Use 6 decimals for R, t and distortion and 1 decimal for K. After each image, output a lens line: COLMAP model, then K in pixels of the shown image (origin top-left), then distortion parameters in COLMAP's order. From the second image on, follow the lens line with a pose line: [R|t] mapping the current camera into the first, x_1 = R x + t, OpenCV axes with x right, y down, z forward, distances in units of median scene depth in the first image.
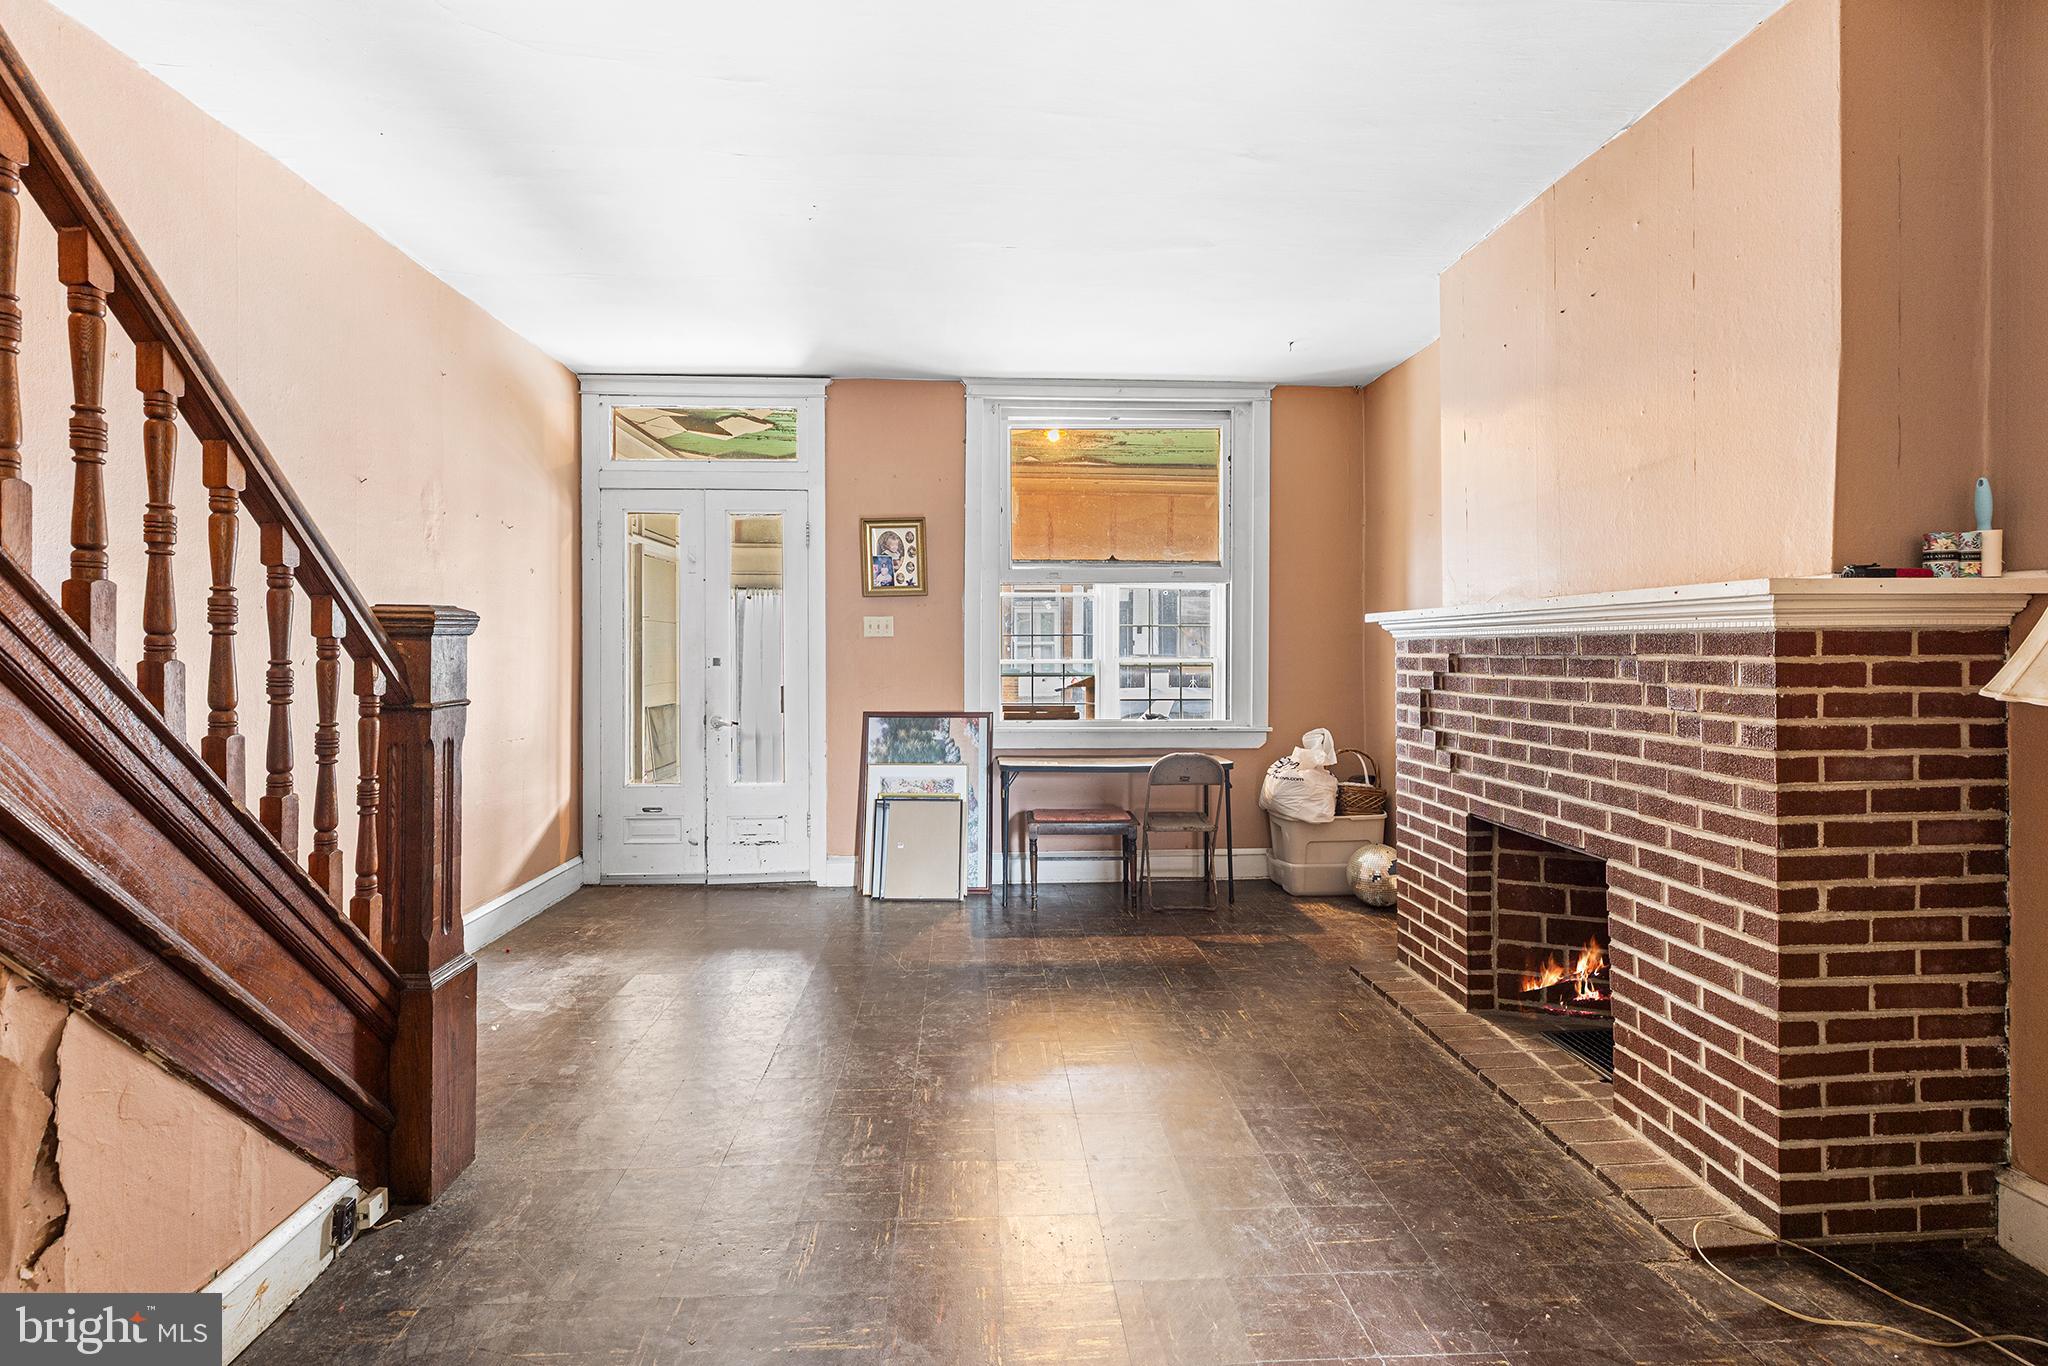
lens RADIAL K [[951.1, 0, 1036.0], [0, 951.1, 659.3], [0, 0, 1]] dist [0.003363, 0.000824]
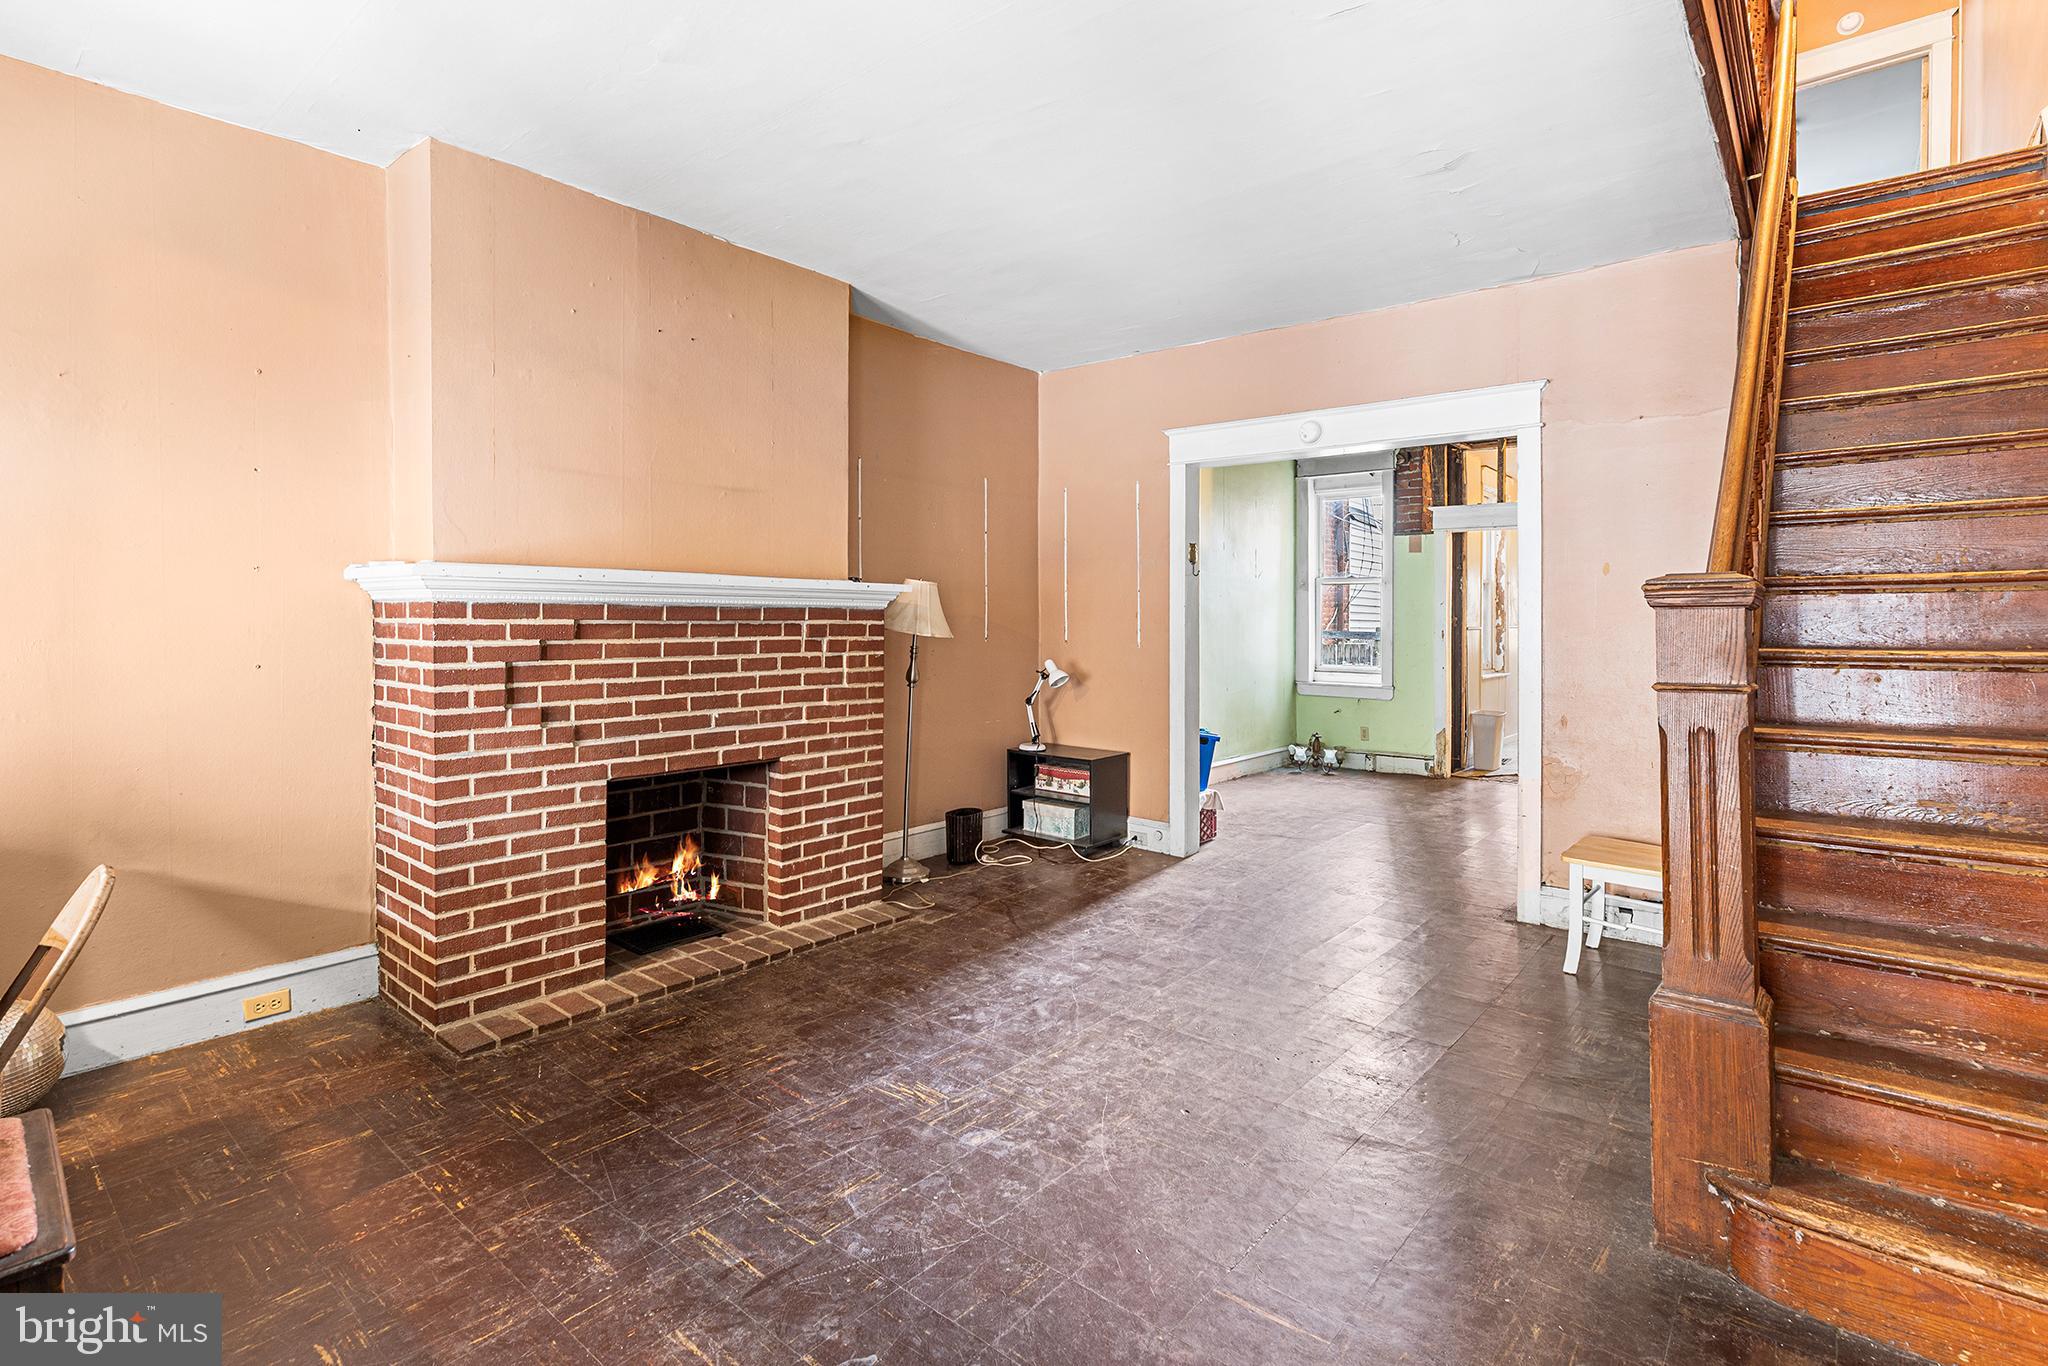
lens RADIAL K [[963.6, 0, 1034.5], [0, 963.6, 622.8], [0, 0, 1]] dist [0.001835, -0.000099]
pose [[-0.726104, -0.012732, 0.687467, -0.347405], [-0.004601, 0.999896, 0.013658, -0.011182], [-0.687569, 0.006754, -0.726087, 0.884954]]
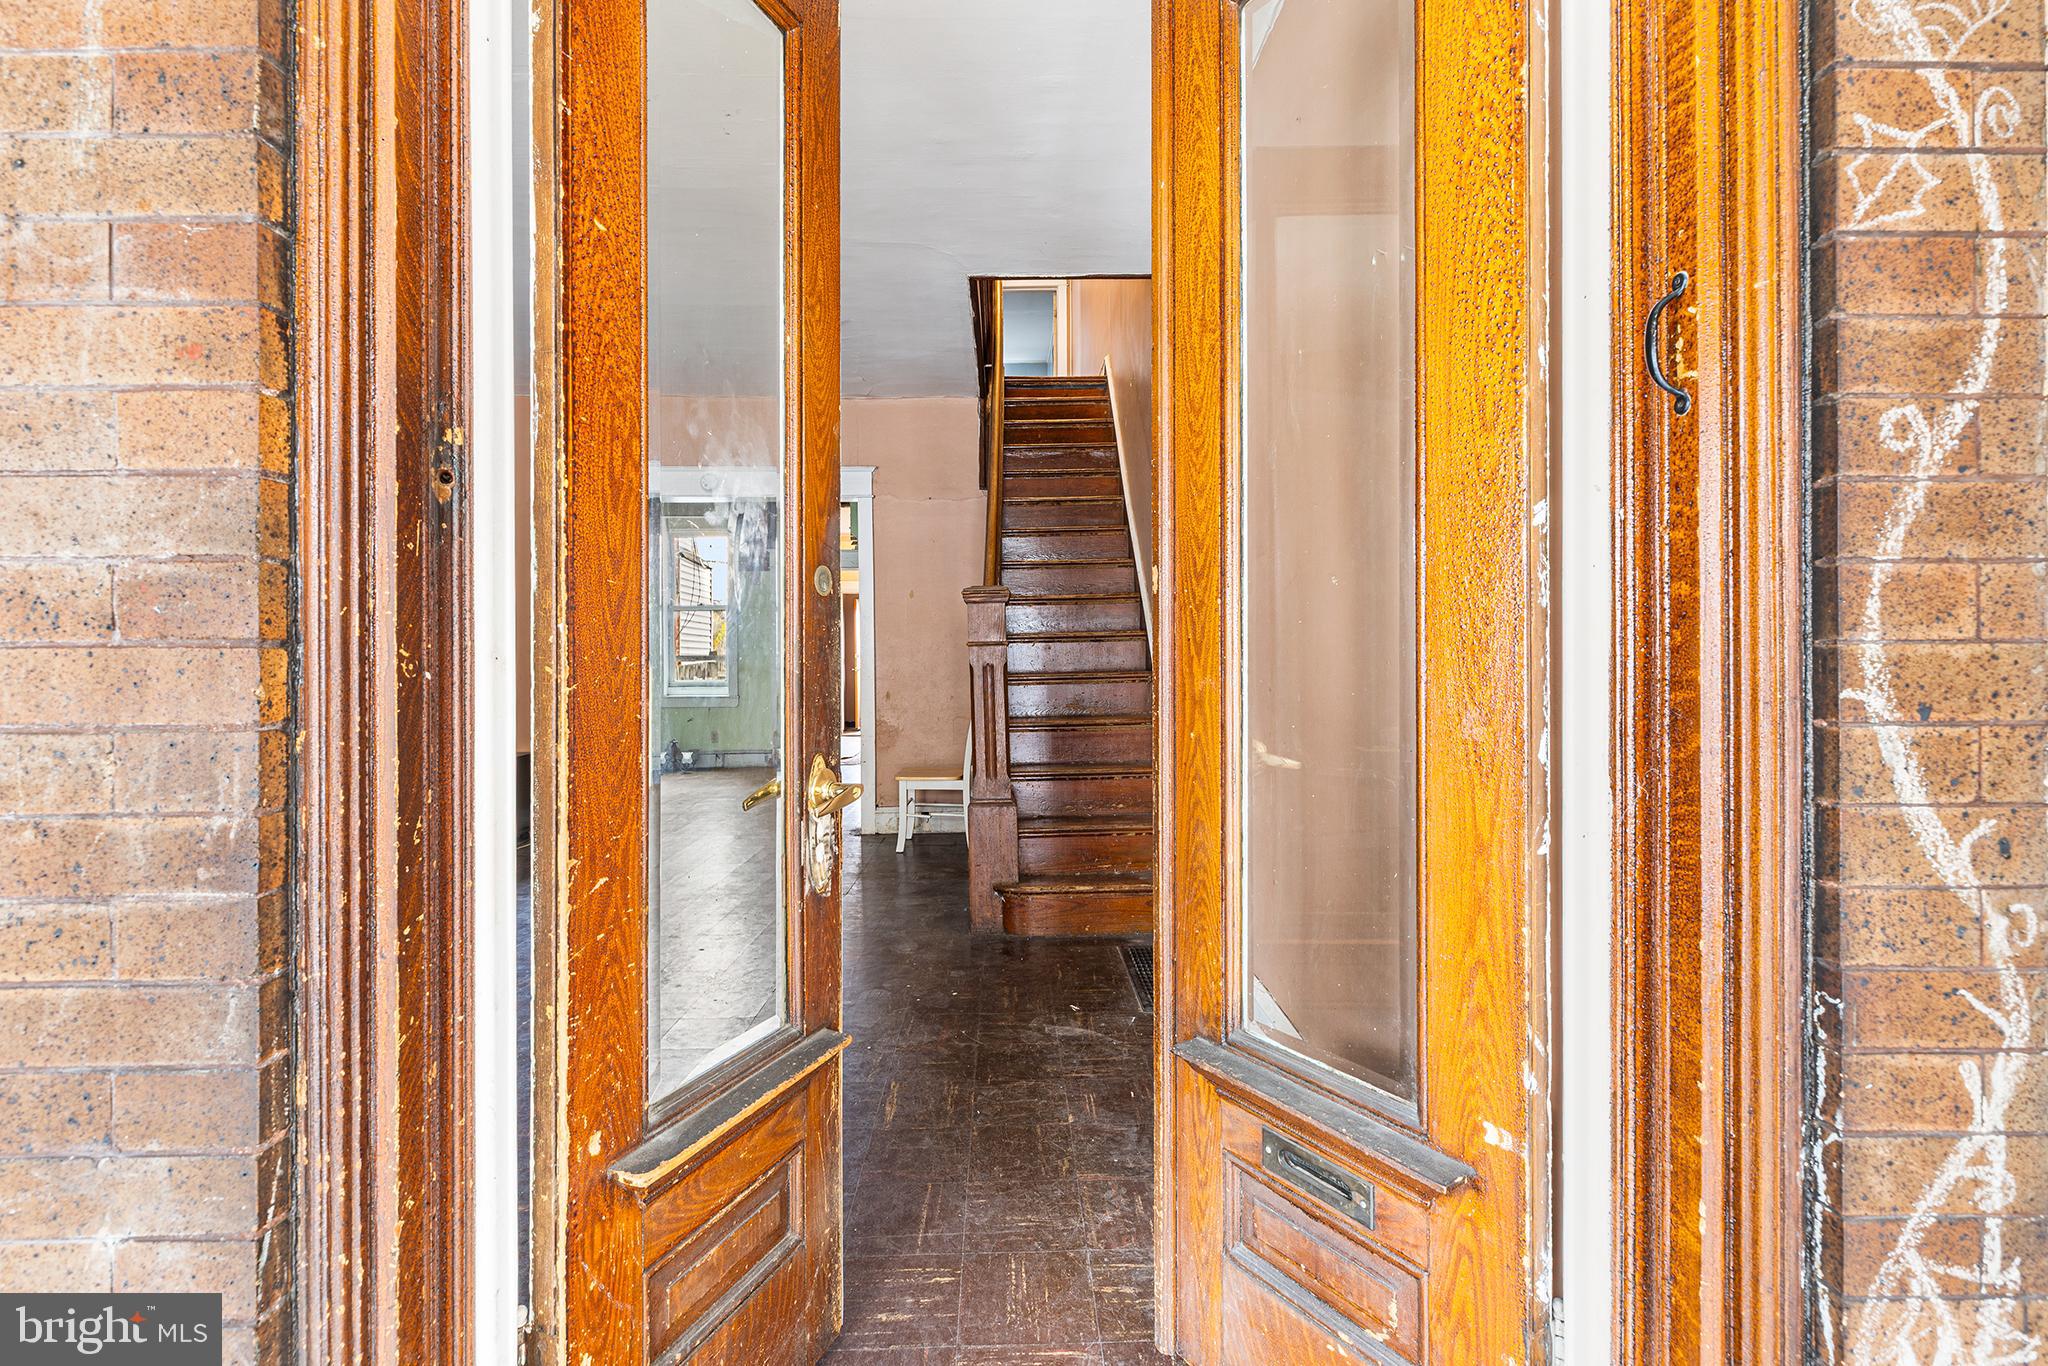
lens RADIAL K [[951.1, 0, 1036.0], [0, 951.1, 659.3], [0, 0, 1]] dist [0.003363, 0.000824]
pose [[-0.999515, 0.001435, 0.031117, -0.336816], [0.001605, 0.999984, 0.005441, 0.030874], [-0.031109, 0.005488, -0.999501, 1.194170]]
